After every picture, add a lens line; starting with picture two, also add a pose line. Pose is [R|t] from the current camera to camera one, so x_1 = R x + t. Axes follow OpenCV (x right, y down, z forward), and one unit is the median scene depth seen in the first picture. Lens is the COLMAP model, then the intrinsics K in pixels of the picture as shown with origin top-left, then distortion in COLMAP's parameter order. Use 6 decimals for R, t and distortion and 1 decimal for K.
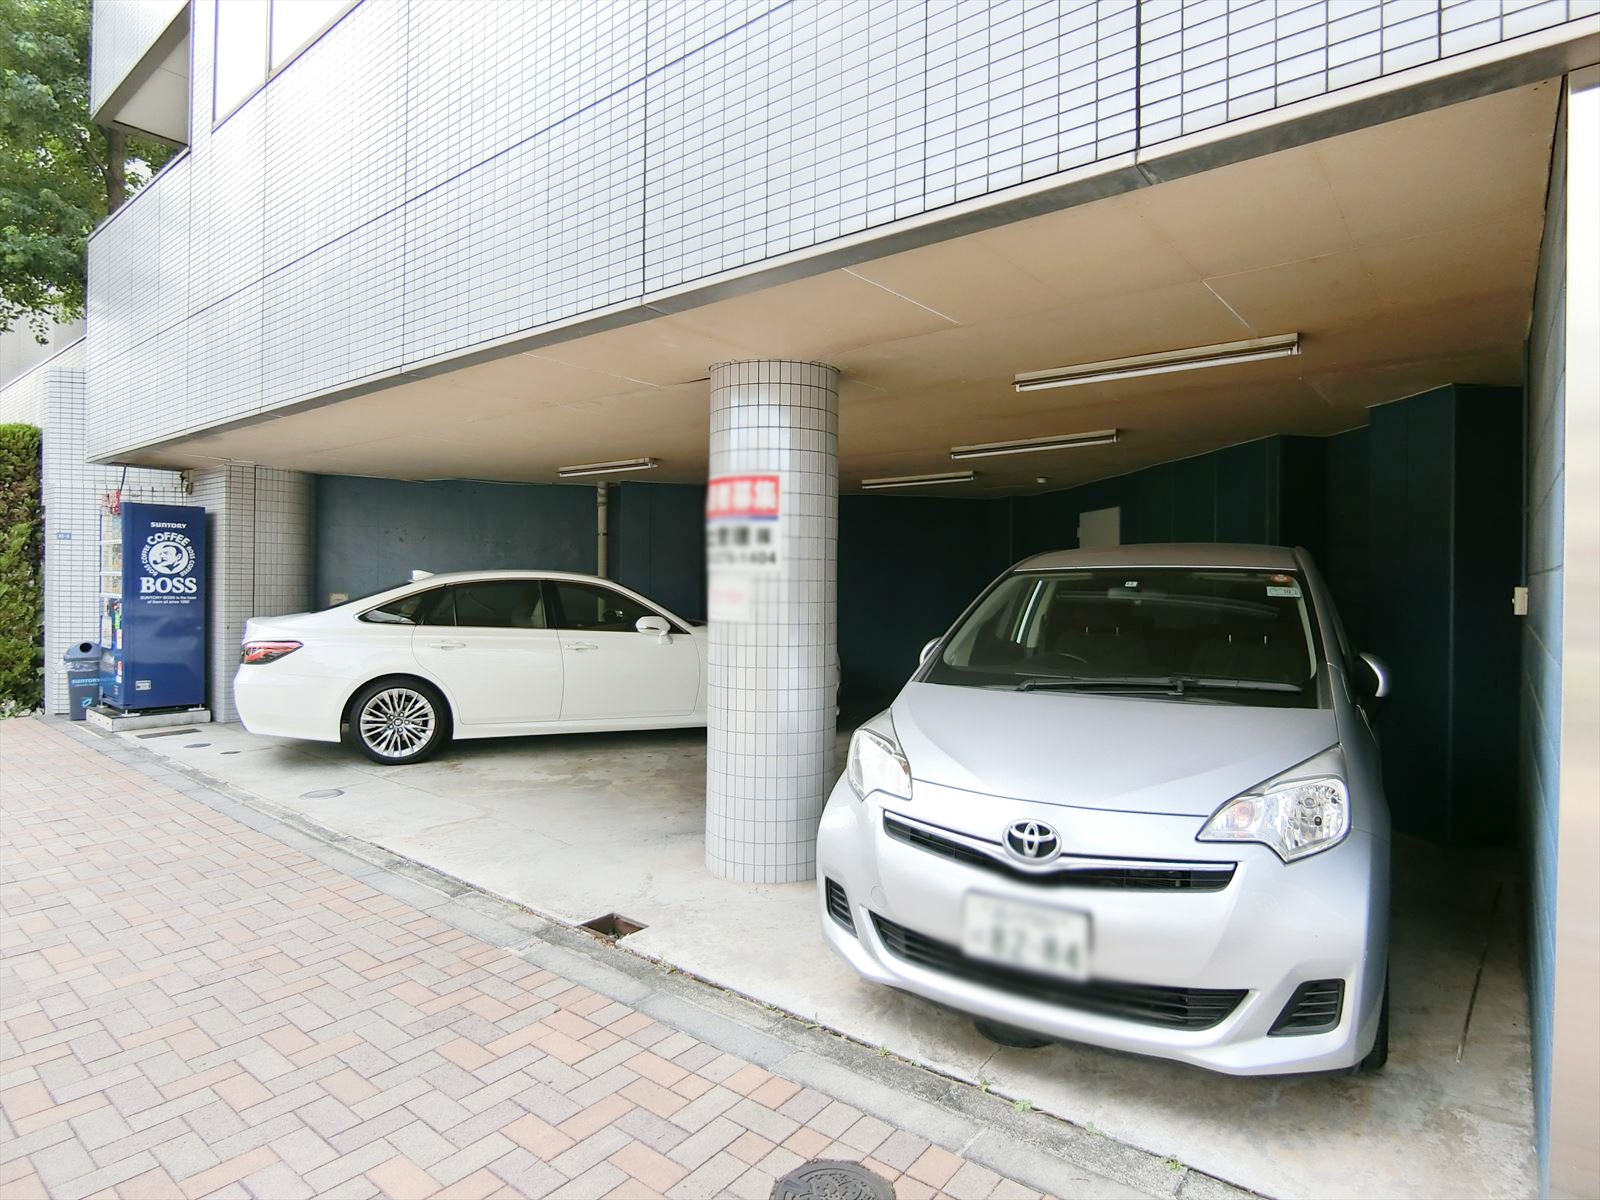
lens RADIAL K [[880.8, 0, 799.9], [0, 880.8, 583.5], [0, 0, 1]] dist [-0.020686, -0.000708]
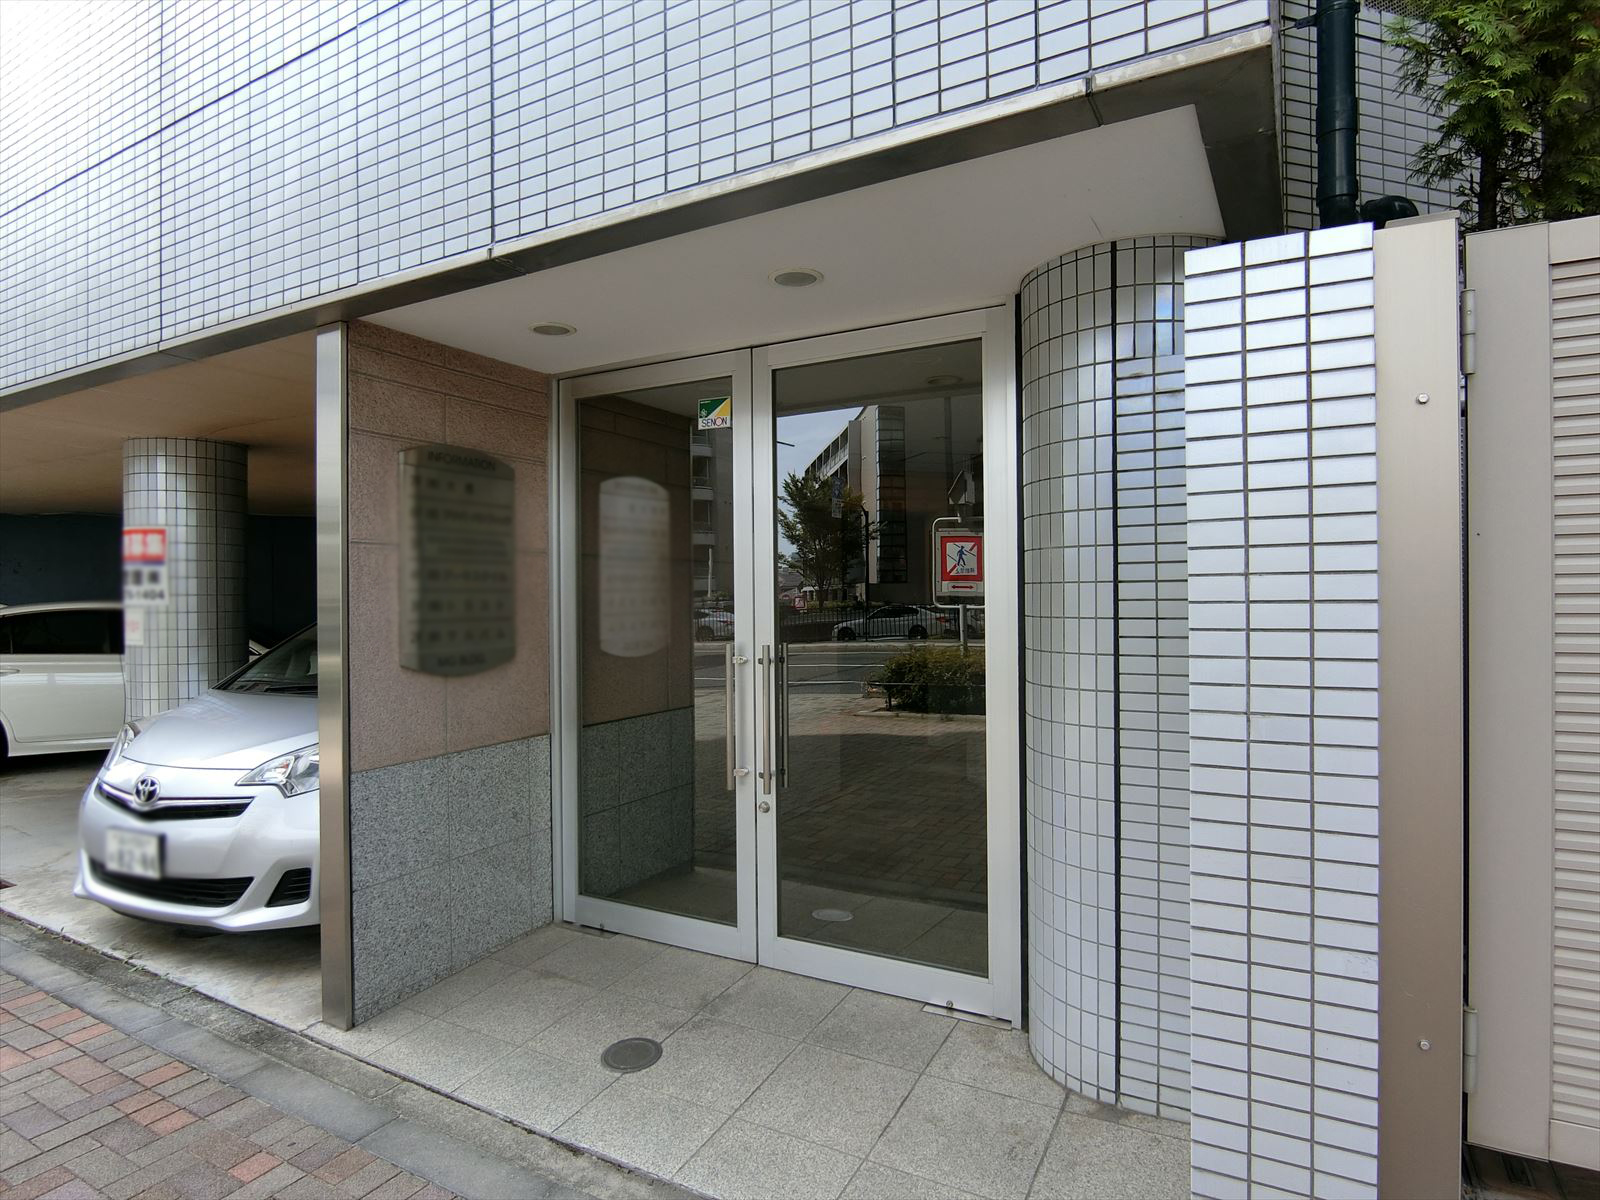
lens RADIAL K [[880.8, 0, 799.4], [0, 880.8, 610.8], [0, 0, 1]] dist [-0.020686, -0.000708]
pose [[0.986174, -0.009562, 0.165436, 0.934836], [0.008360, 0.999933, 0.007963, -0.011983], [-0.165501, -0.006469, 0.986188, -0.530442]]
